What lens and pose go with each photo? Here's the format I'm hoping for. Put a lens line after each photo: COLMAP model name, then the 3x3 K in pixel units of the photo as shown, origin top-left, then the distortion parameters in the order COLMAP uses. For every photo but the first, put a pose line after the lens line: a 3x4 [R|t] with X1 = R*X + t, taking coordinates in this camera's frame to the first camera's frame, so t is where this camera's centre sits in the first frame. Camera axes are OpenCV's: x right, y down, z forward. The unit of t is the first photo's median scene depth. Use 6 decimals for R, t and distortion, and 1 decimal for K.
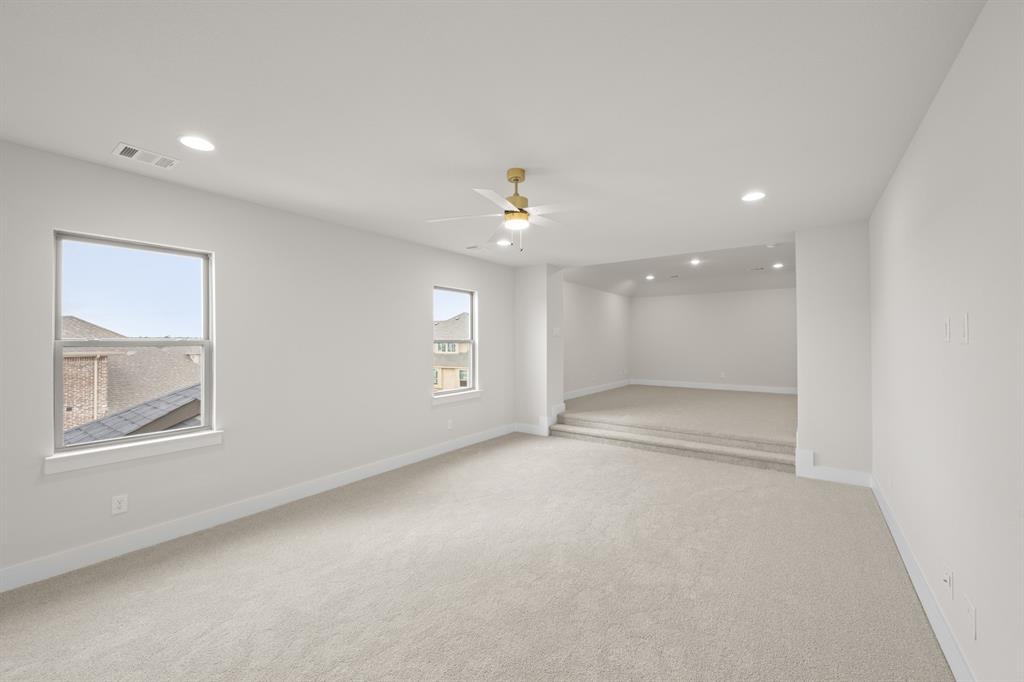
lens RADIAL K [[403.0, 0, 517.0], [0, 403.0, 339.0], [0, 0, 1]] dist [0.002025, 0.000020]
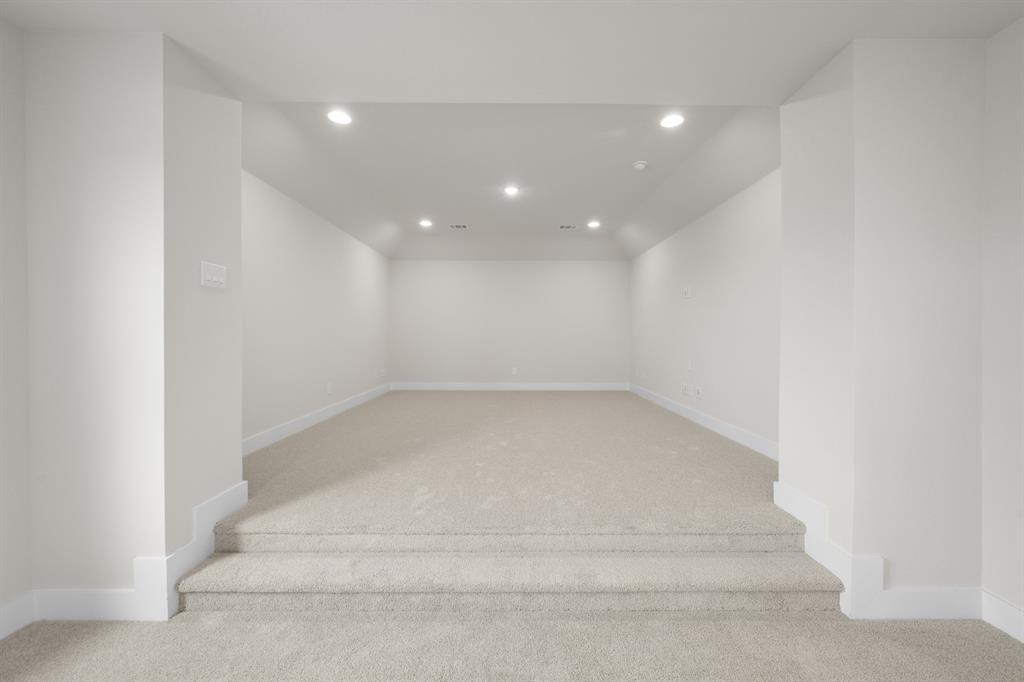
lens RADIAL K [[403.0, 0, 517.0], [0, 403.0, 339.0], [0, 0, 1]] dist [0.002025, 0.000020]
pose [[0.808755, -0.003459, 0.588136, 0.107295], [-0.007290, 0.999847, 0.015904, 0.026932], [-0.588101, -0.017150, 0.808606, 0.588792]]
